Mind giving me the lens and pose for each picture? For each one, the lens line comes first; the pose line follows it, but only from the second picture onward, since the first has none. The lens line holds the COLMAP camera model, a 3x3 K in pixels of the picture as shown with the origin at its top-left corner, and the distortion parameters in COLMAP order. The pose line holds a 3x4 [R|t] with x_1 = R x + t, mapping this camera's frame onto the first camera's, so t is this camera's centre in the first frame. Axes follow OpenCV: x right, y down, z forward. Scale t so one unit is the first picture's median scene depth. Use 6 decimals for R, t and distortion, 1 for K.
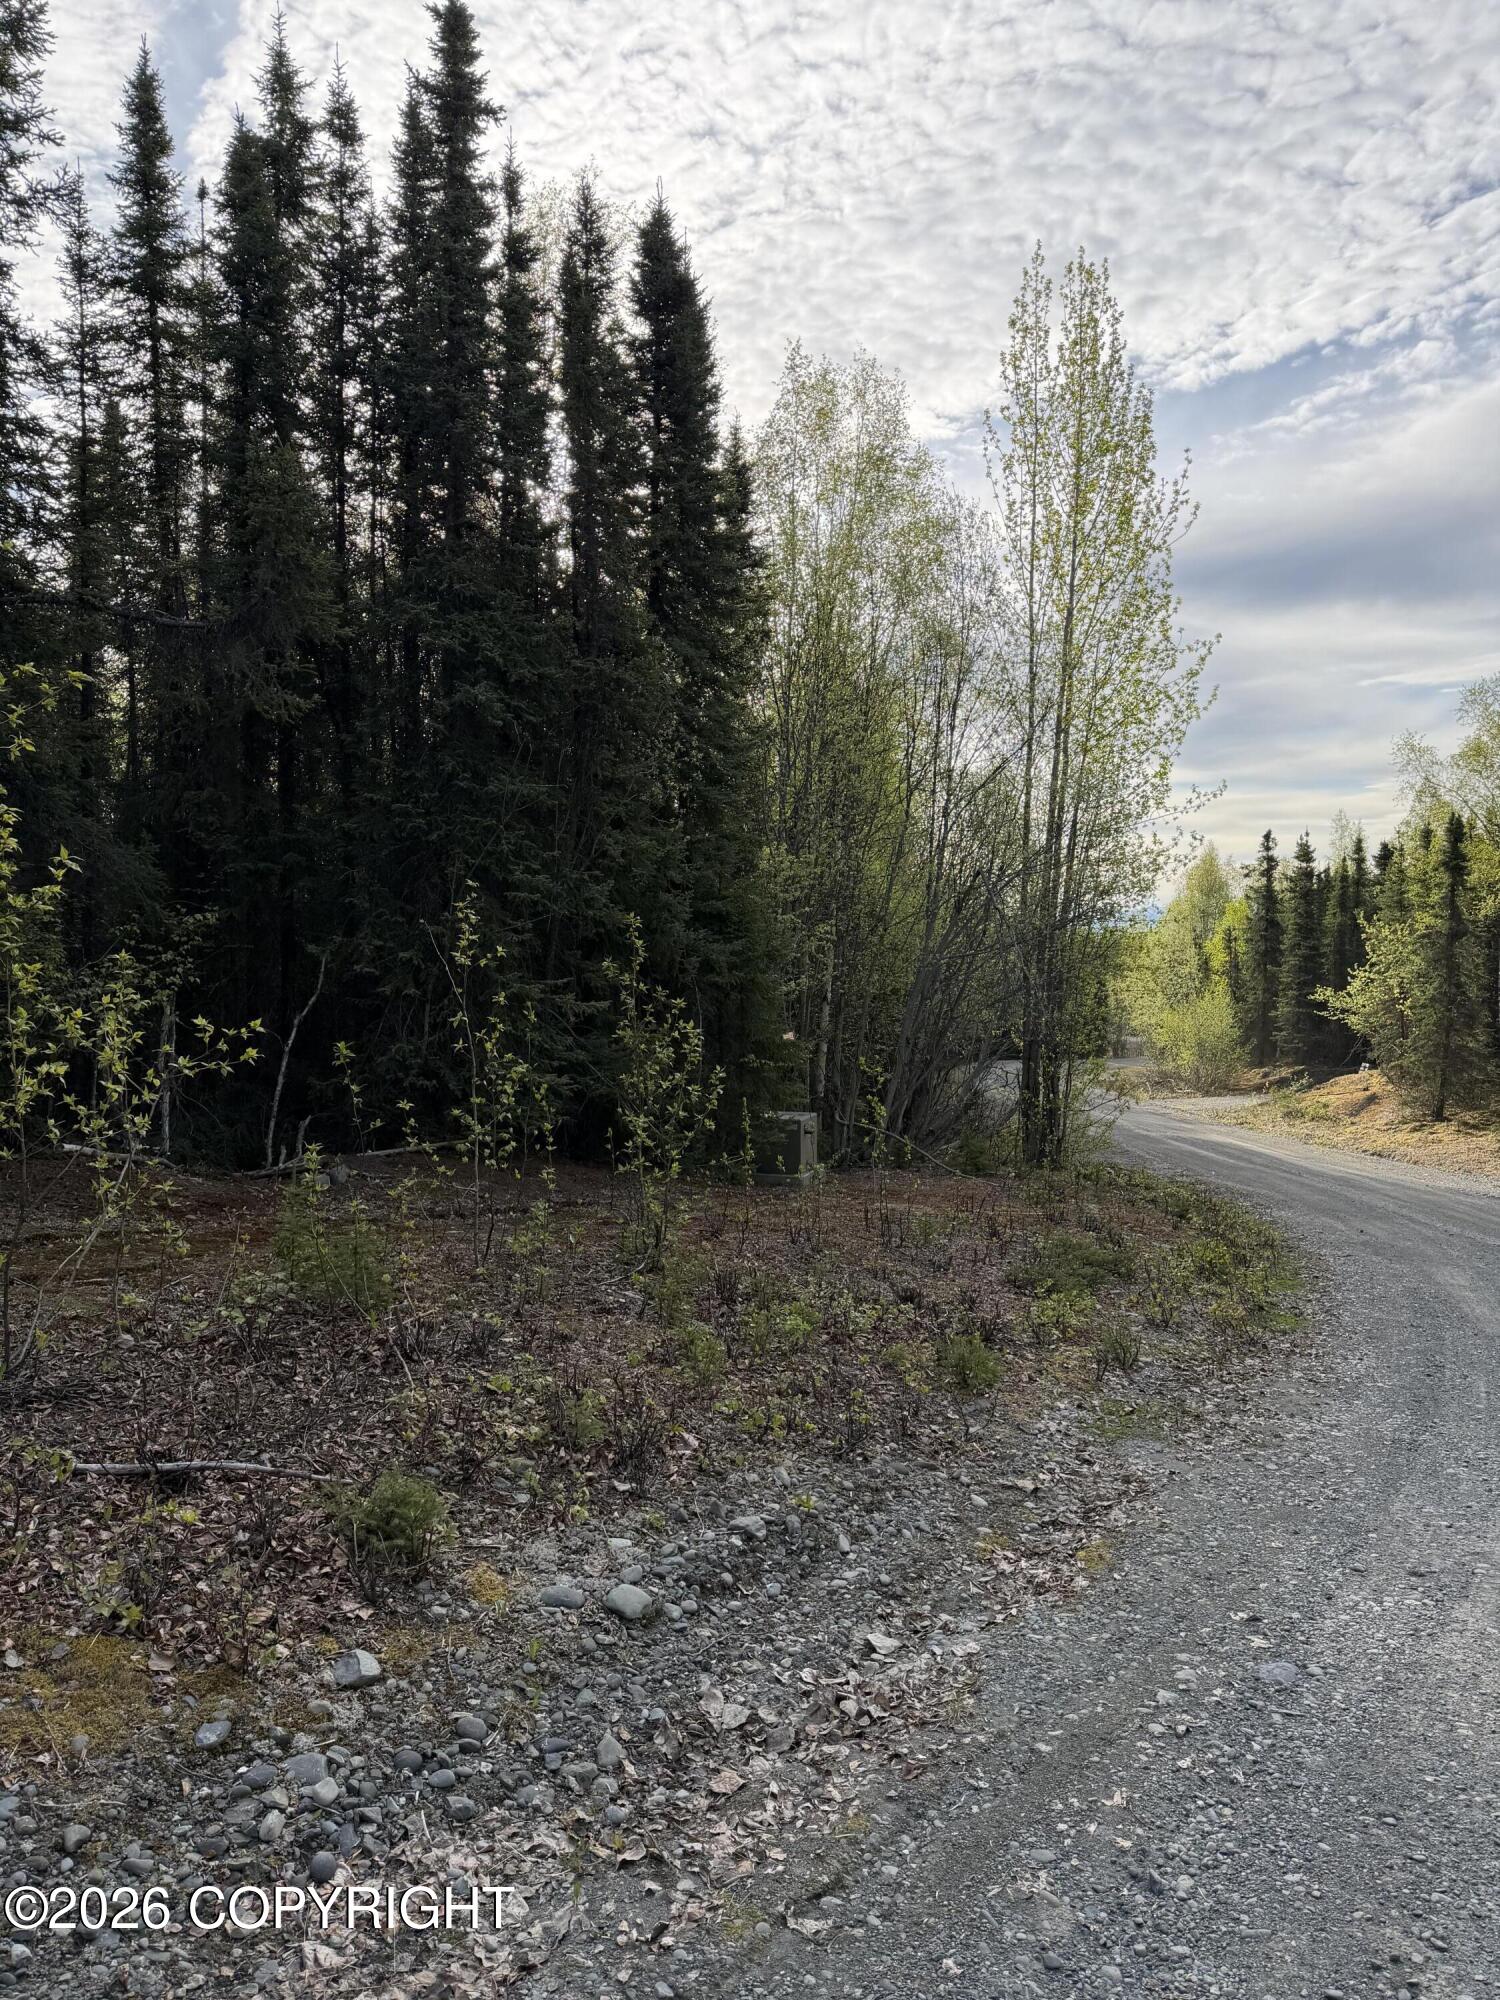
lens RADIAL K [[1400.9, 0, 750.5], [0, 1400.9, 1003.3], [0, 0, 1]] dist [0.003309, 0.000627]
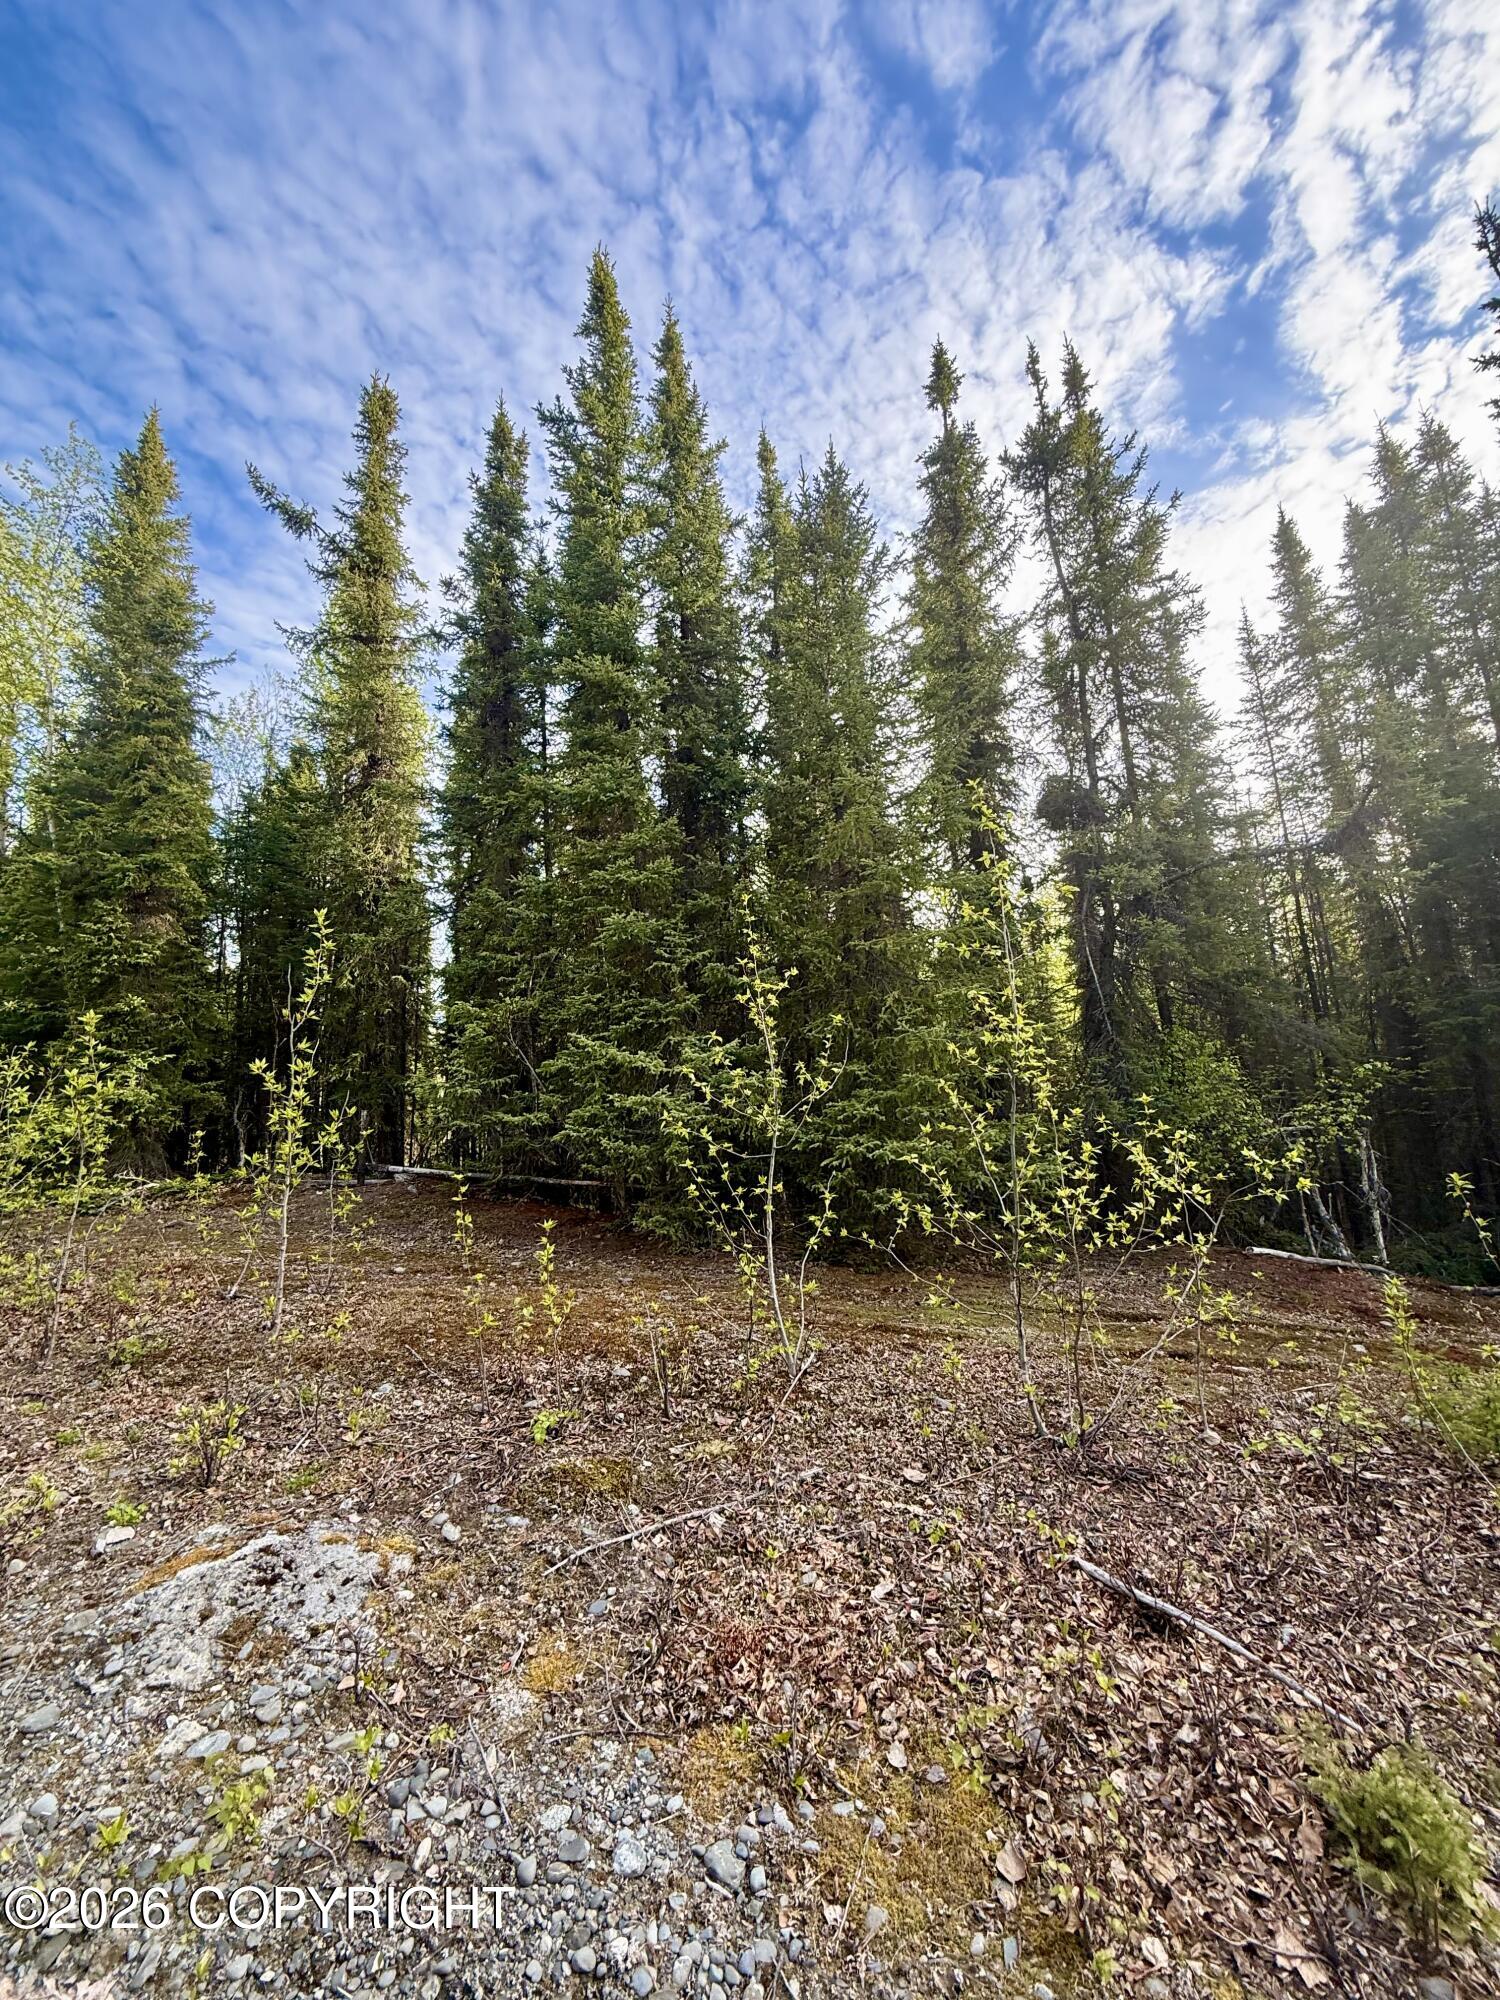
lens RADIAL K [[794.6, 0, 747.8], [0, 794.6, 998.6], [0, 0, 1]] dist [-0.001893, -0.000201]
pose [[0.396636, -0.183710, -0.899406, 0.053197], [0.017060, 0.981076, -0.192869, 0.008256], [0.917817, 0.061155, 0.392264, 0.395978]]
